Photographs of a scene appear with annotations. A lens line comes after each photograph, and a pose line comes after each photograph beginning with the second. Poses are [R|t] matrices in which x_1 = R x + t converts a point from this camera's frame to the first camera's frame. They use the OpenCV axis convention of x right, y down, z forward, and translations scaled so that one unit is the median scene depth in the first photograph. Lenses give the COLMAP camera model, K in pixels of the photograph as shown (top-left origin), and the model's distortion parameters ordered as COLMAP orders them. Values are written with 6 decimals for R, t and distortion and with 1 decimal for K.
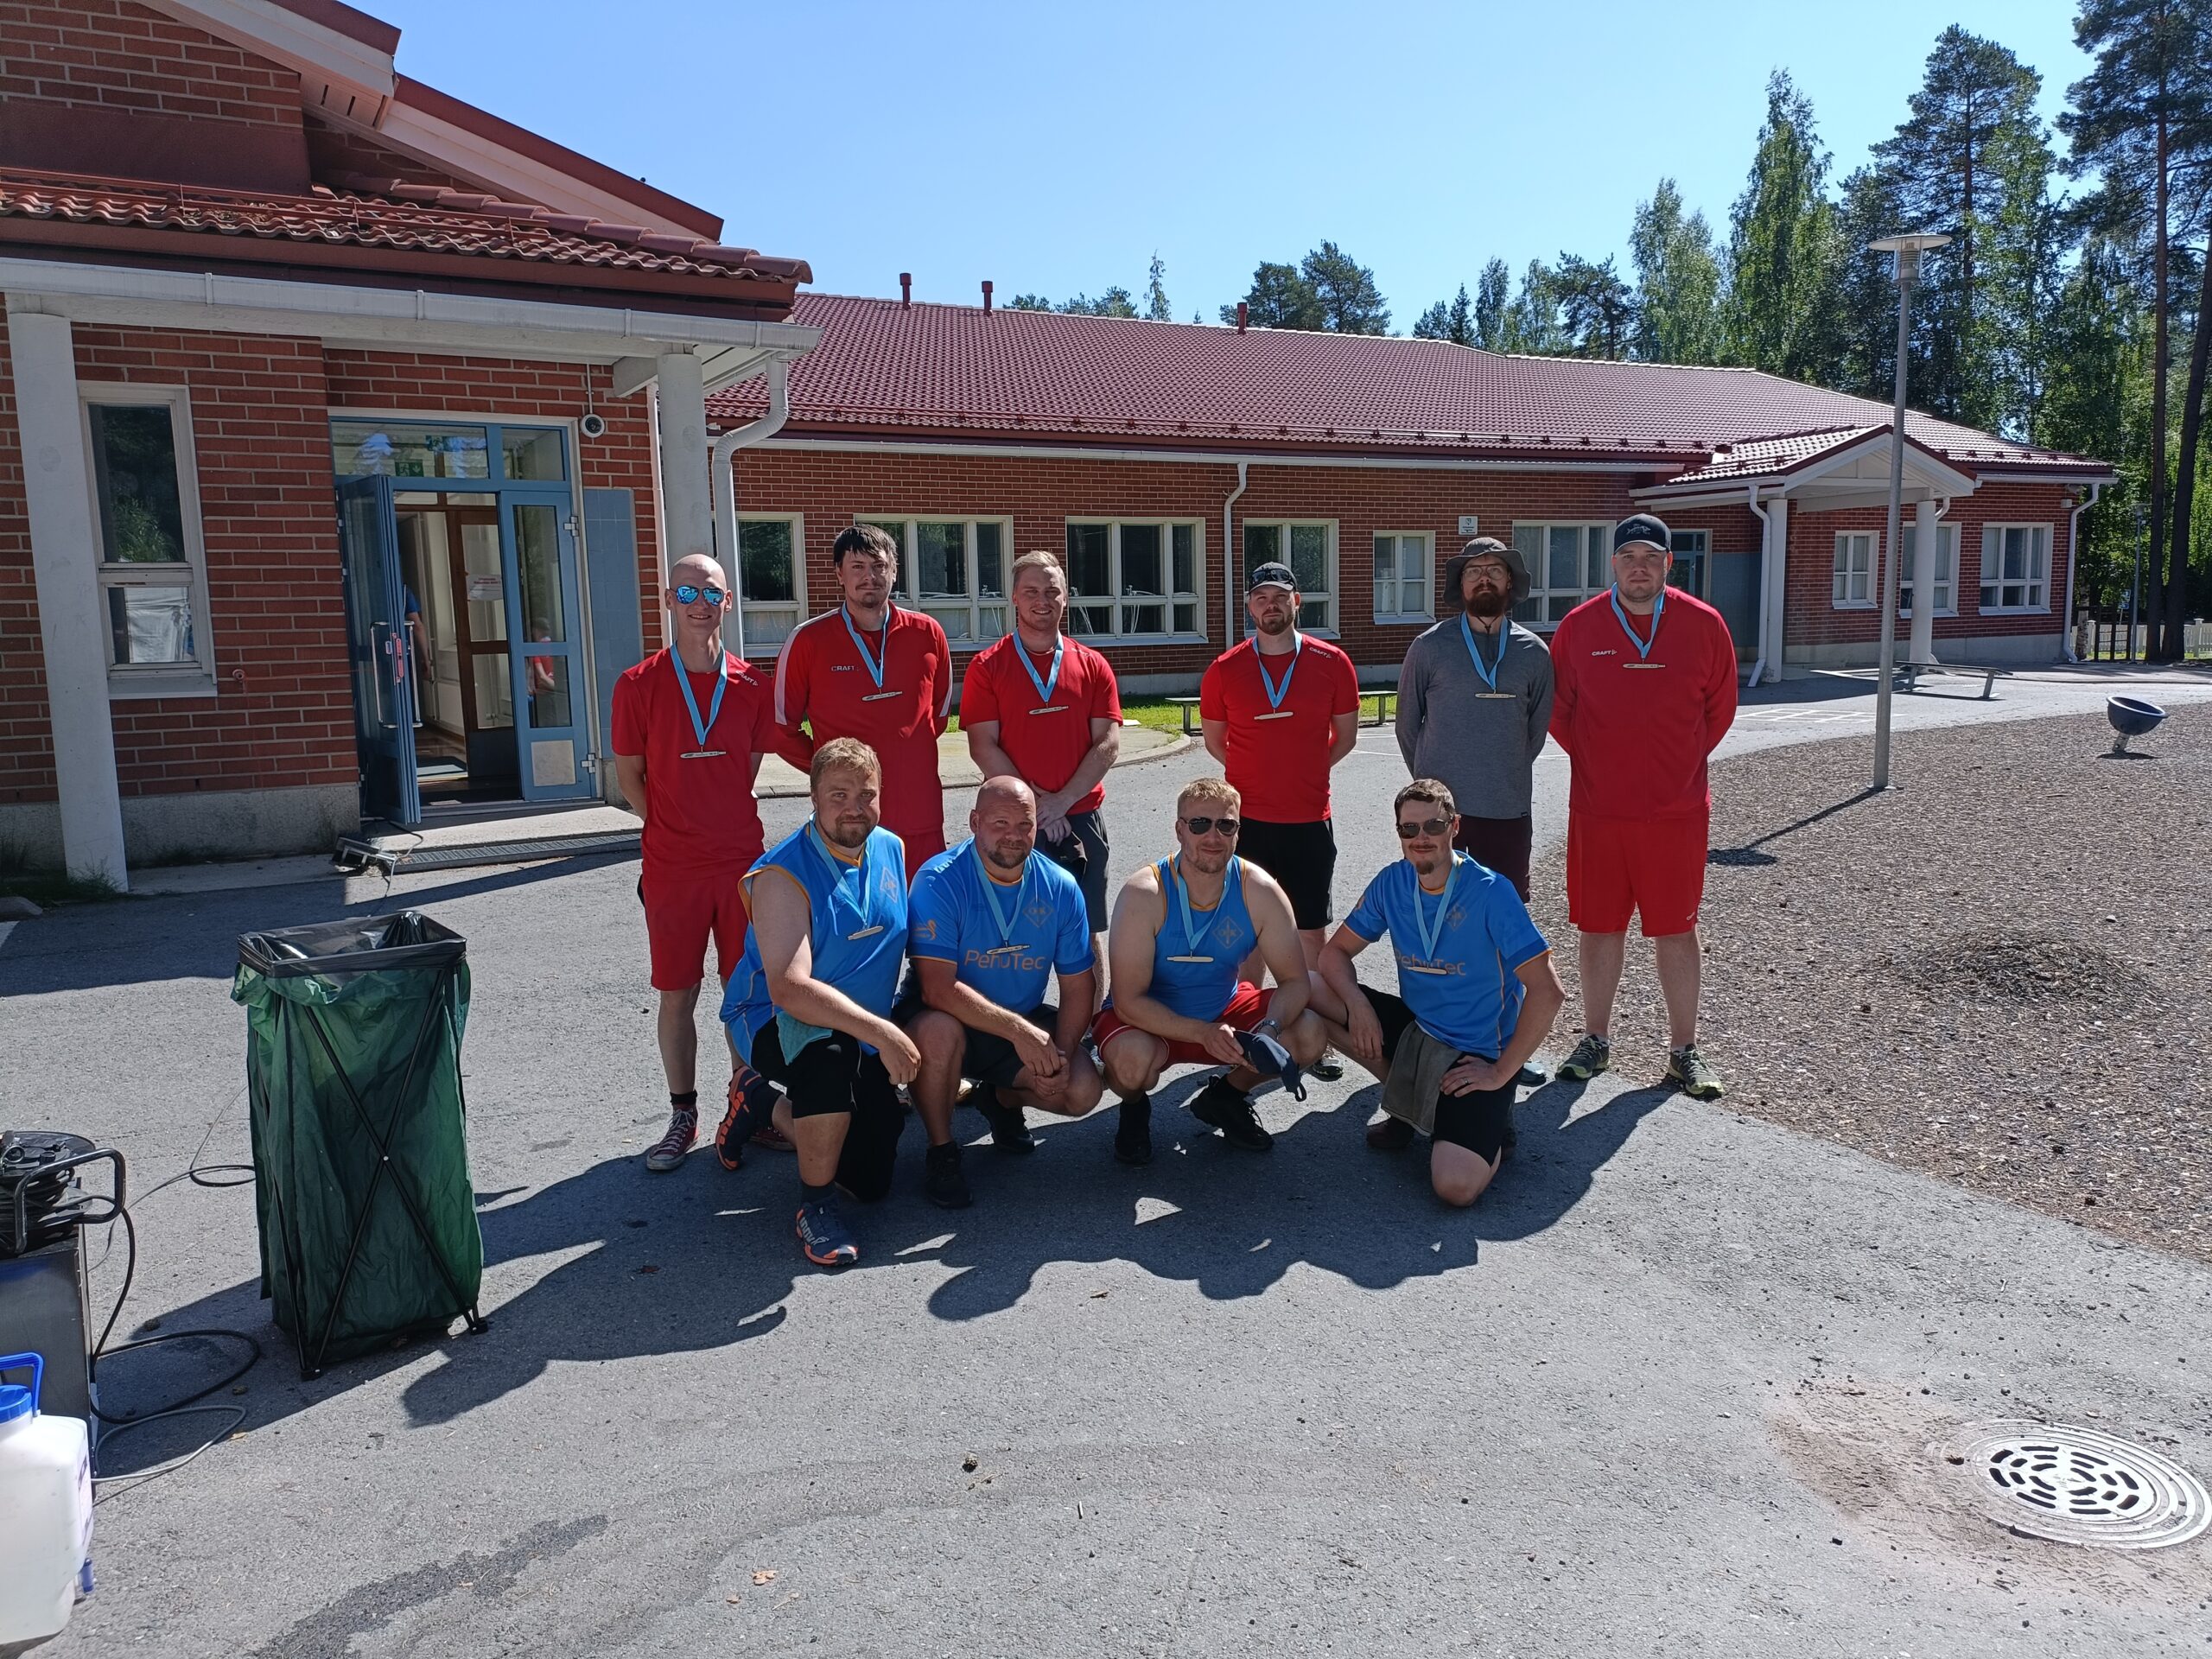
lens RADIAL K [[1614.2, 0, 1110.2], [0, 1614.2, 828.5], [0, 0, 1]] dist [0.065125, -0.061615]
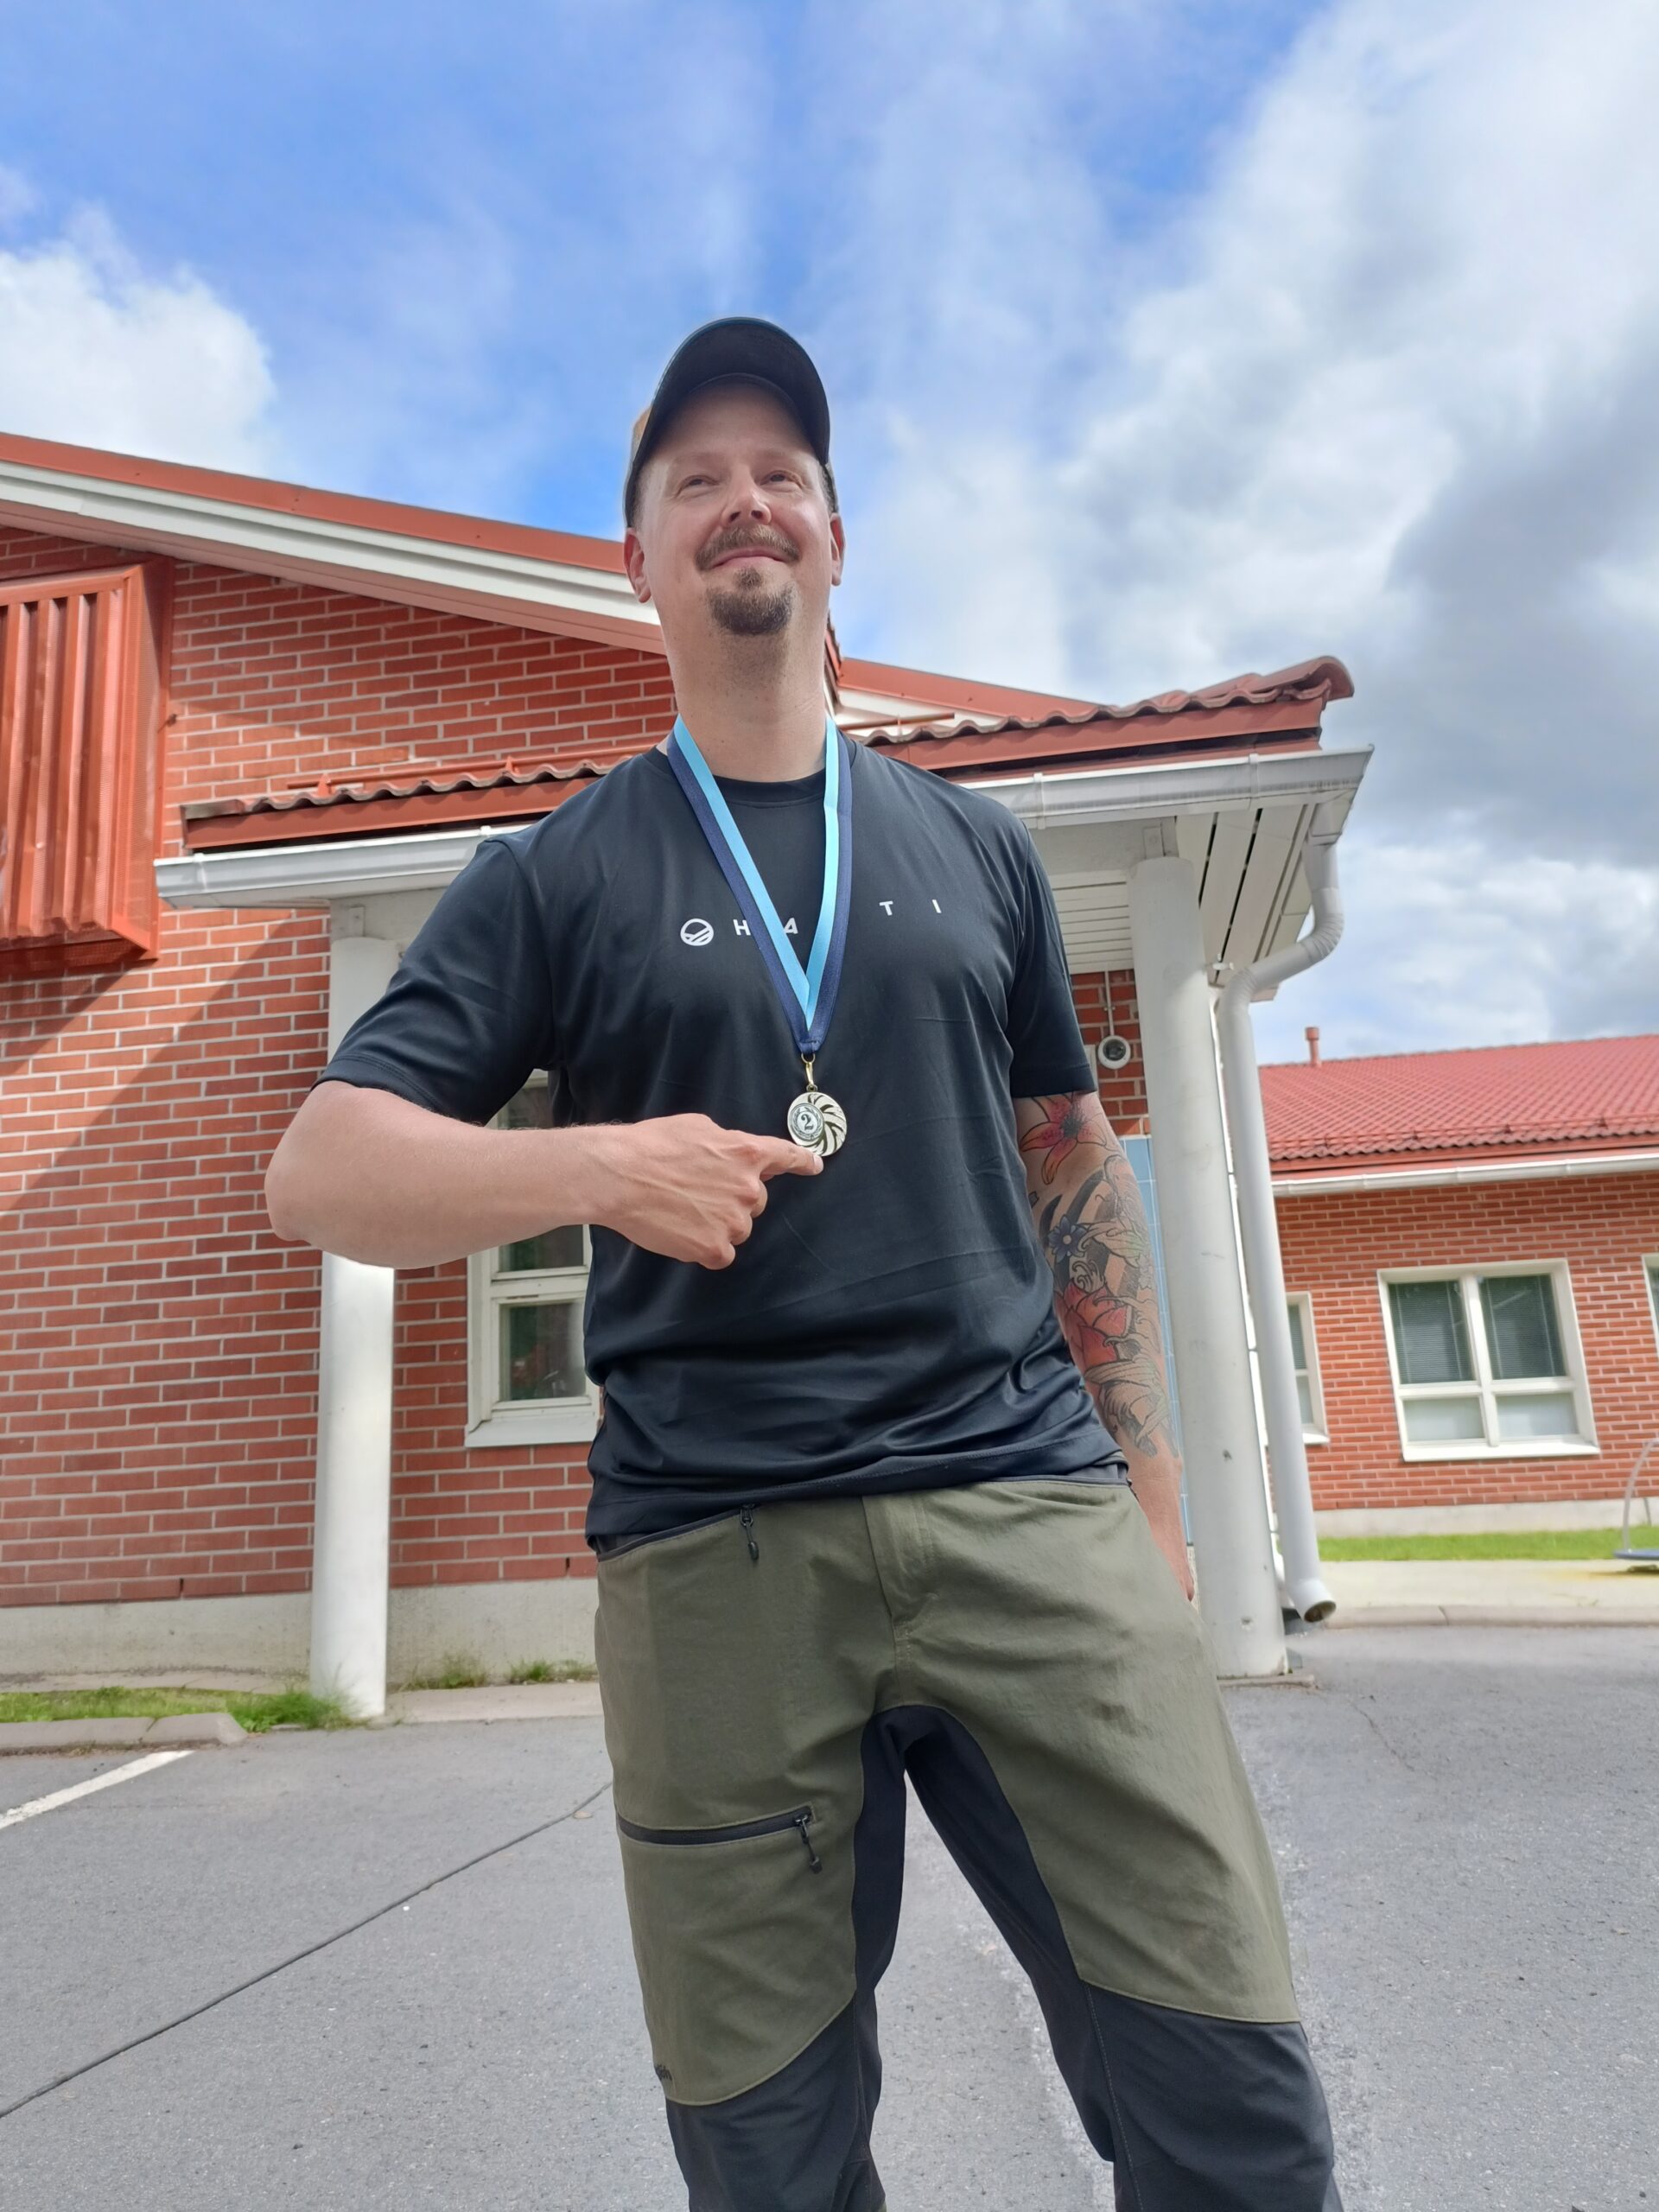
lens RADIAL K [[1647.2, 0, 834.7], [0, 1647.2, 1090.7], [0, 0, 1]] dist [0.055036, -0.079509]
pose [[0.797219, -0.166611, -0.580243, -0.006233], [-0.043860, 0.942636, -0.330929, 0.011810], [0.602095, 0.289273, 0.744180, 0.456998]]
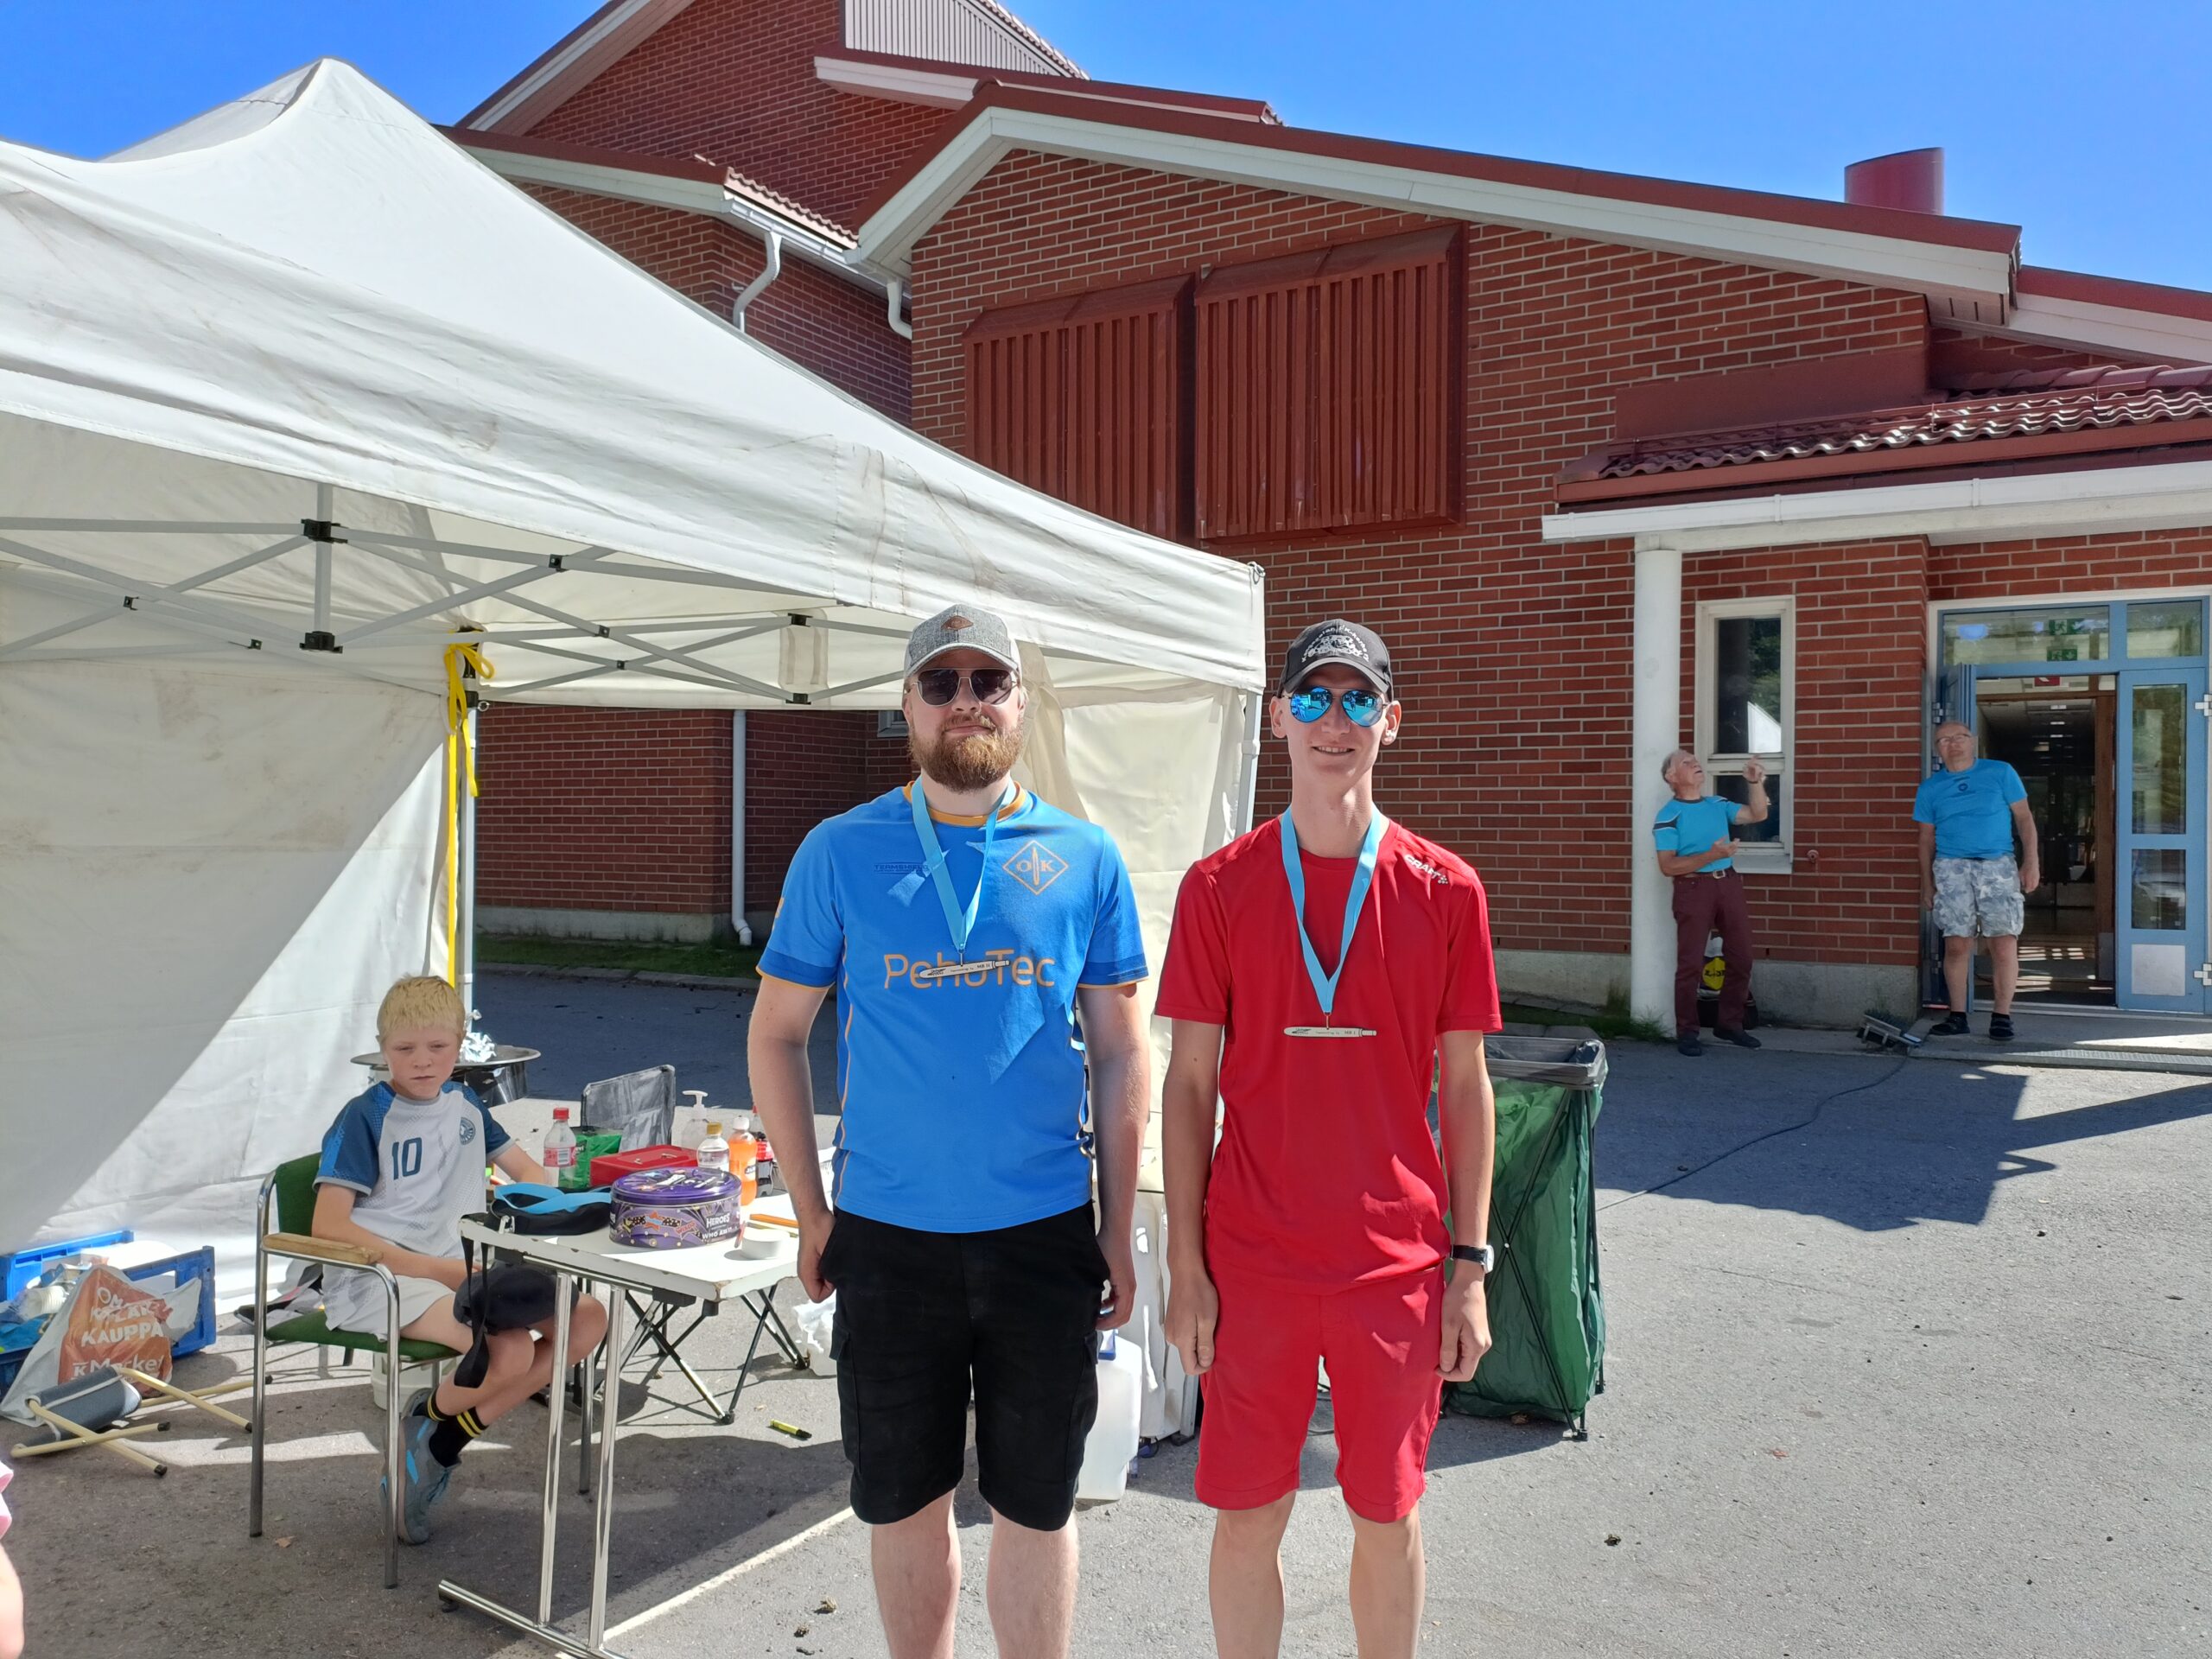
lens RADIAL K [[1624.6, 0, 1114.9], [0, 1624.6, 832.7], [0, 0, 1]] dist [0.083723, -0.110401]
pose [[0.523428, 0.025498, -0.851688, 0.142214], [-0.127578, 0.990630, -0.048749, 0.002238], [0.842465, 0.134173, 0.521776, 0.049348]]
